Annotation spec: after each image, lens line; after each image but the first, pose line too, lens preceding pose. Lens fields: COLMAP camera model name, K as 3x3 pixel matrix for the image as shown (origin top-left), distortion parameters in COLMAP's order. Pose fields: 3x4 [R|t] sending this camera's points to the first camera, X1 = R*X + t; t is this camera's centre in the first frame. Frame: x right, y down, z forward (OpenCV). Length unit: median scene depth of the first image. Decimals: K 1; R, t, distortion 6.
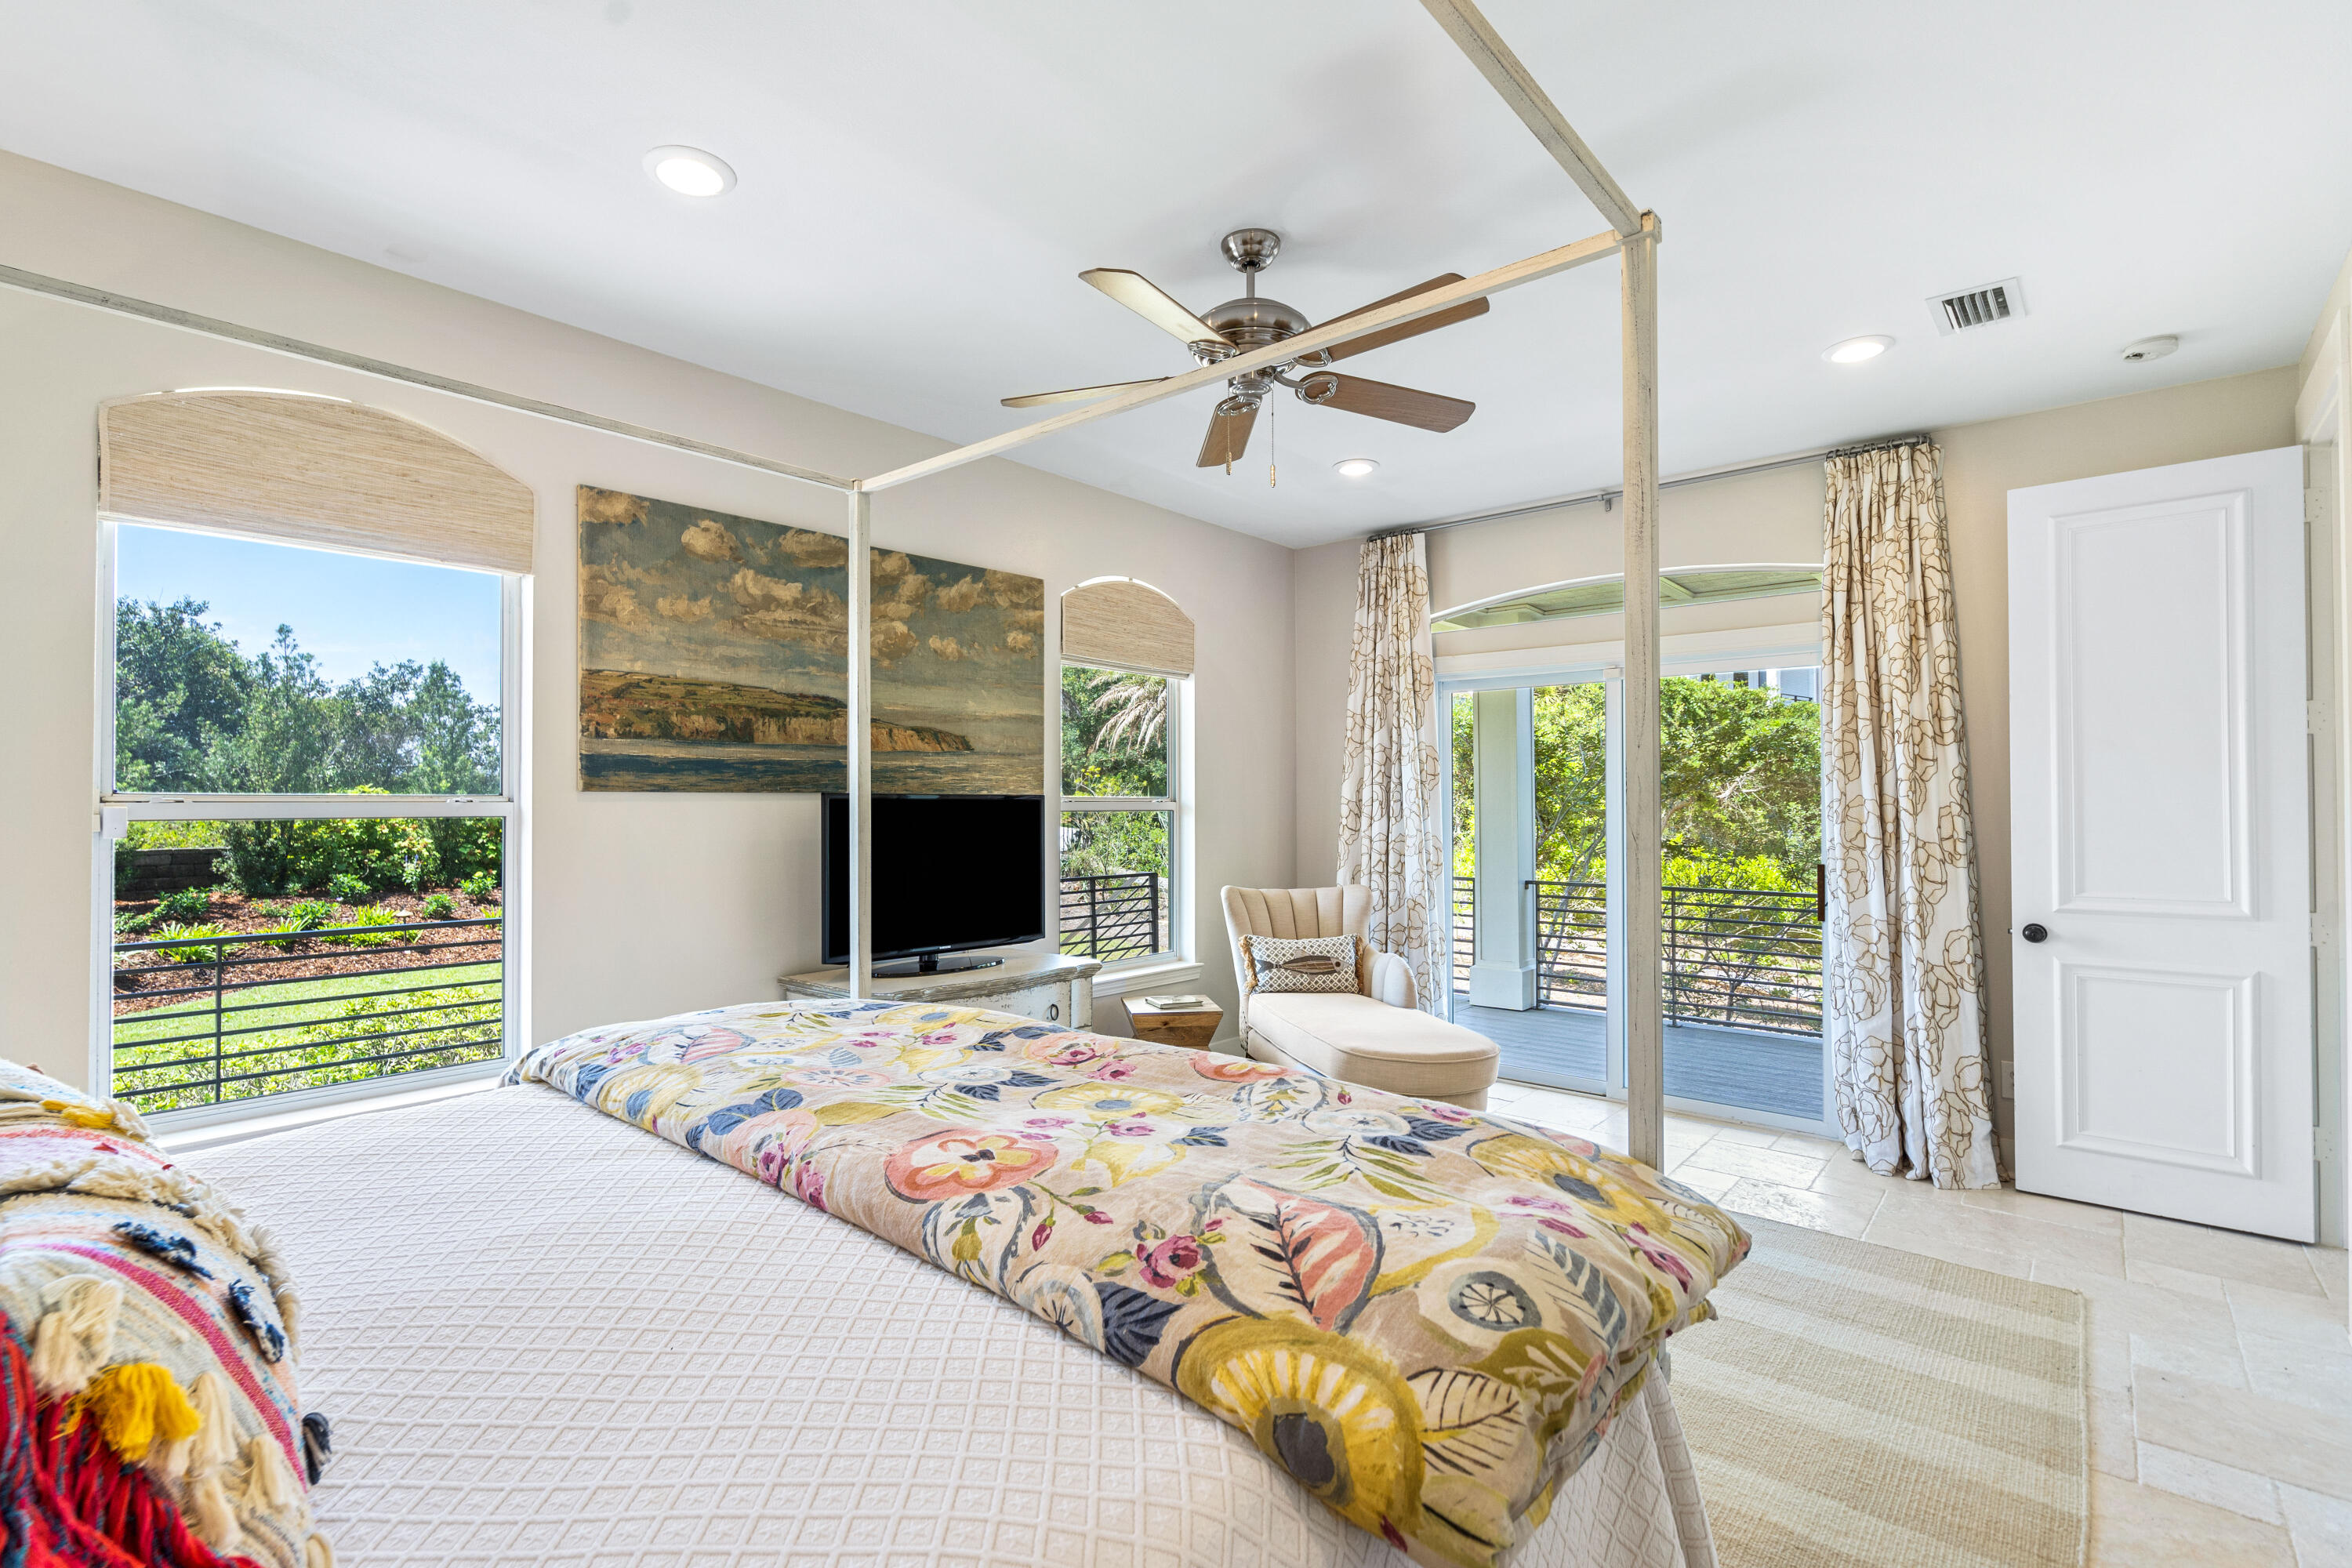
lens RADIAL K [[1085.3, 0, 1173.5], [0, 1085.3, 785.2], [0, 0, 1]] dist [-0.009829, 0.001422]
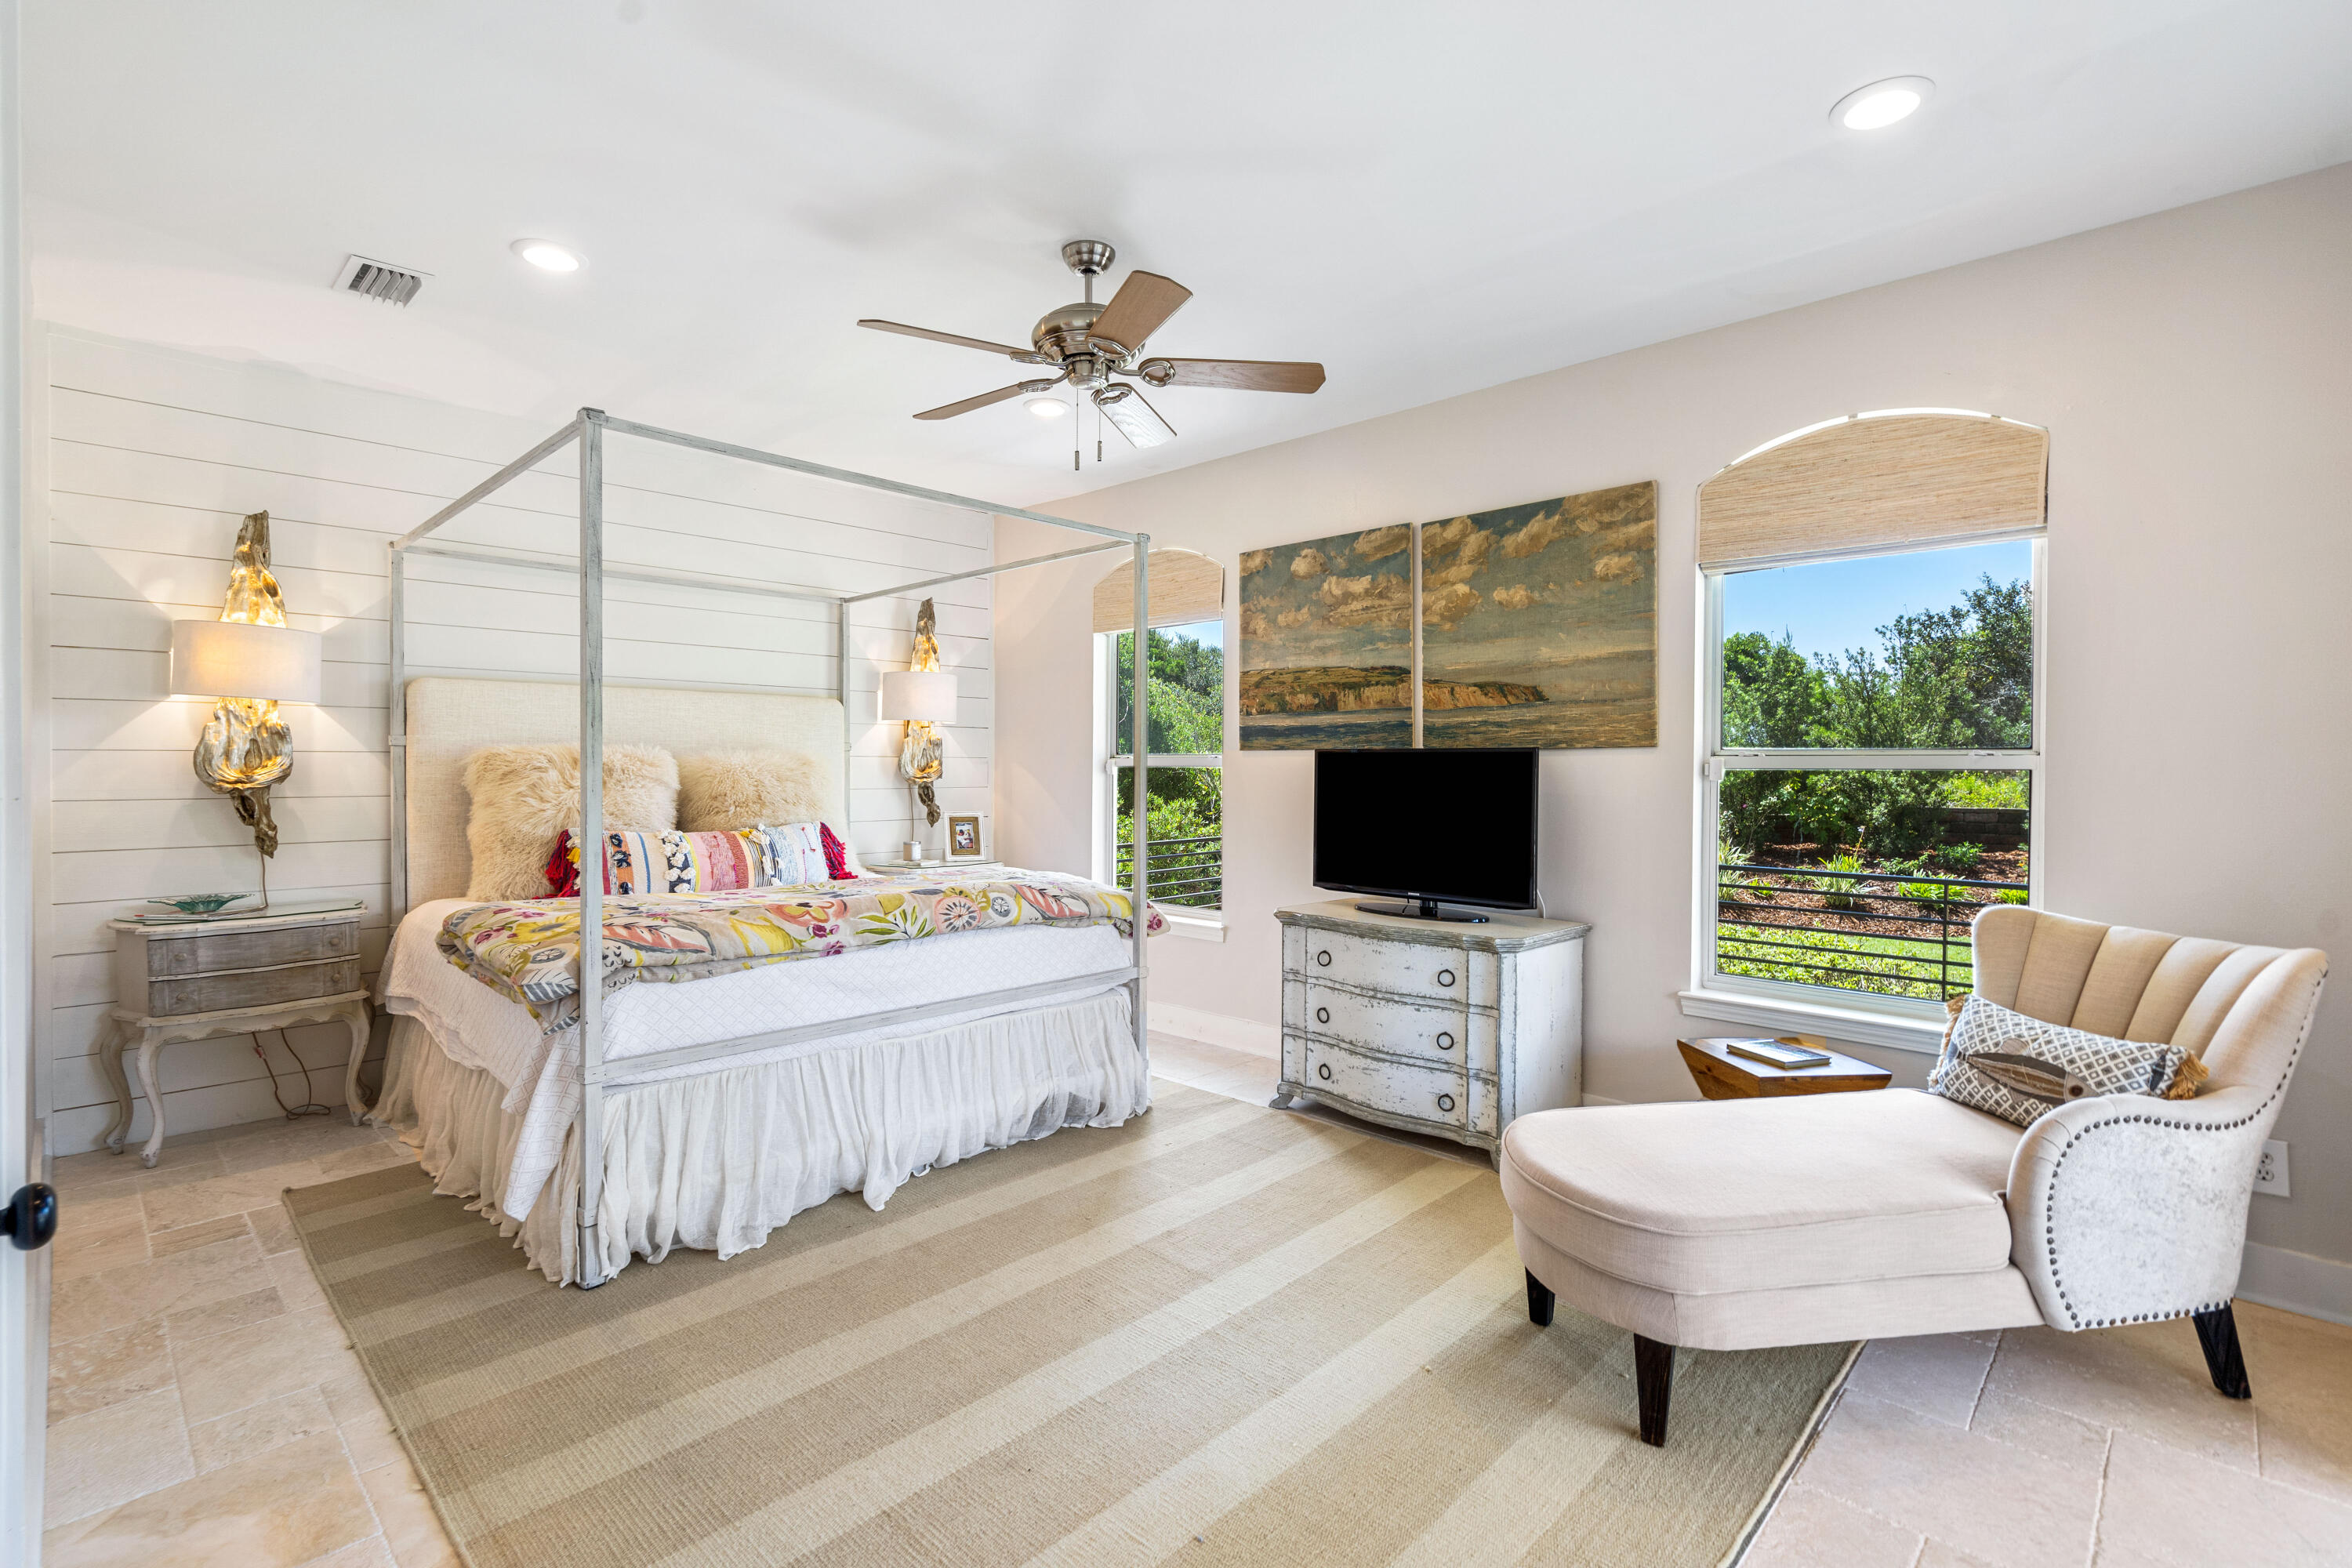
lens RADIAL K [[1085.3, 0, 1161.4], [0, 1085.3, 780.5], [0, 0, 1]] dist [-0.009829, 0.001422]
pose [[-0.065464, 0.013870, -0.997759, 0.772017], [0.011913, 0.999843, 0.013117, 0.020508], [0.997784, -0.011028, -0.065619, 0.744180]]
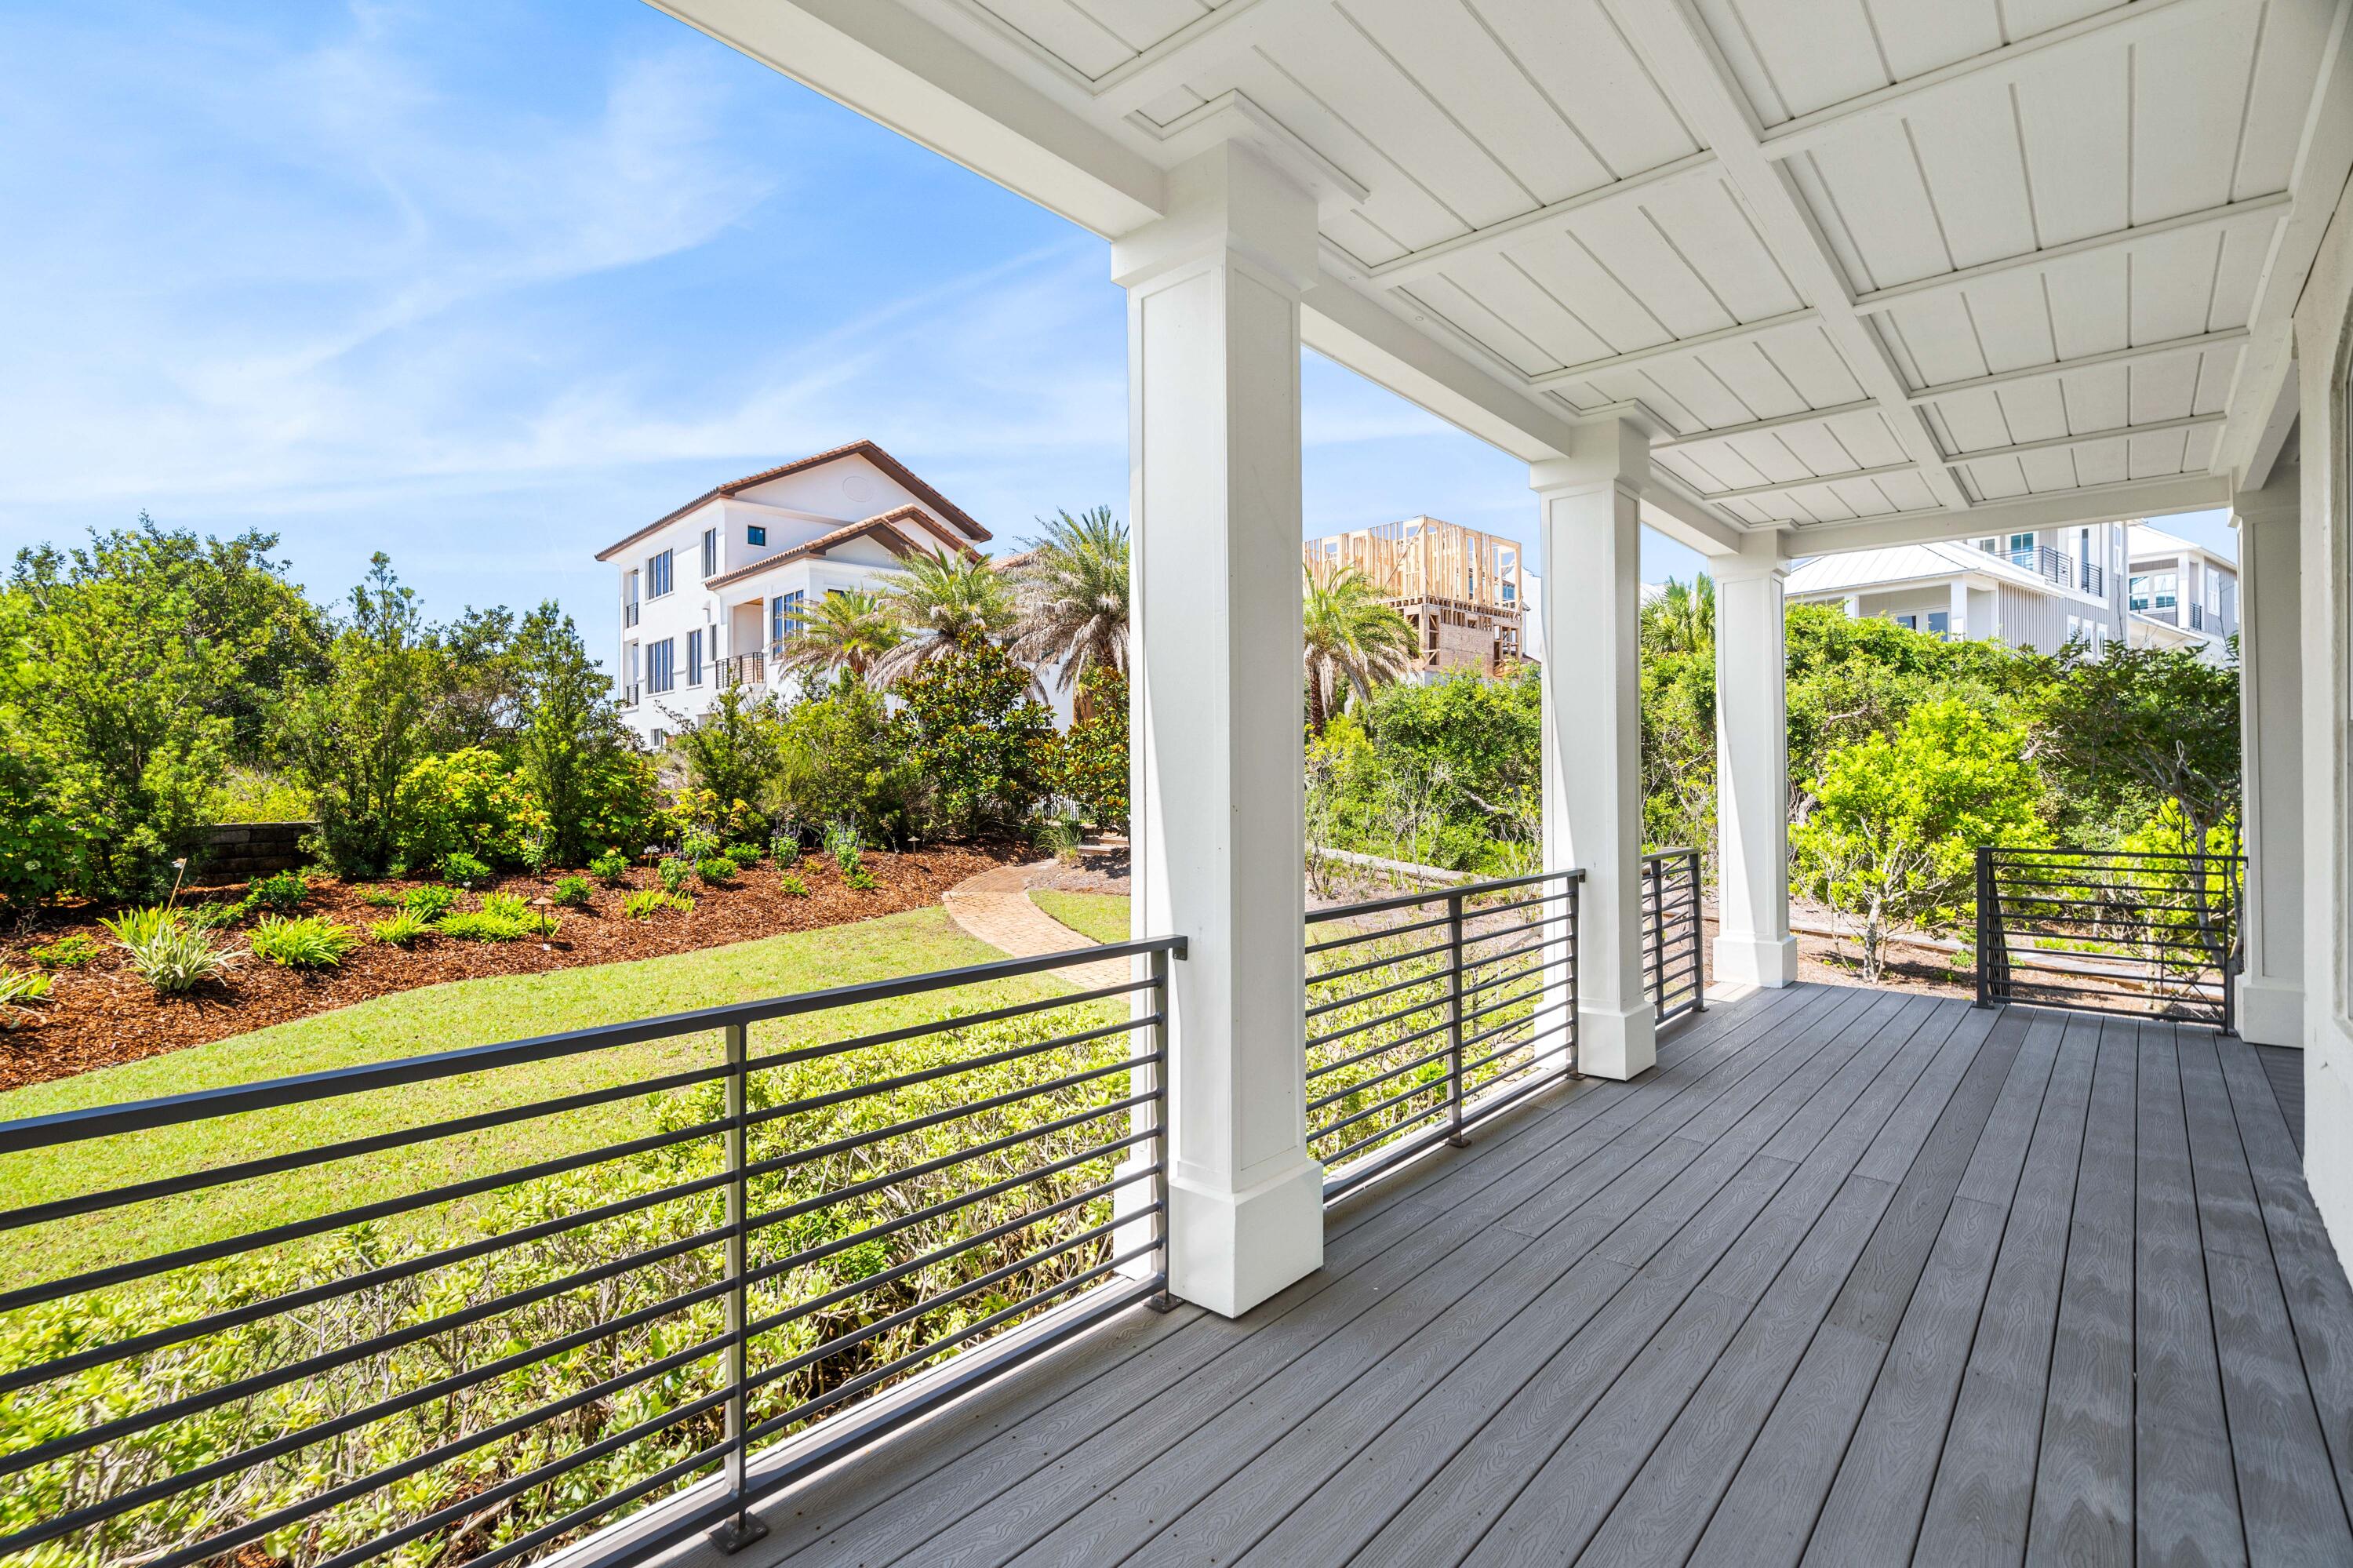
lens RADIAL K [[1085.8, 0, 1163.8], [0, 1085.8, 778.1], [0, 0, 1]] dist [-0.009829, 0.001422]
pose [[0.999929, -0.003513, -0.011402, -0.732018], [0.003702, 0.999856, 0.016582, 0.044085], [0.011342, -0.016623, 0.999797, 0.596375]]
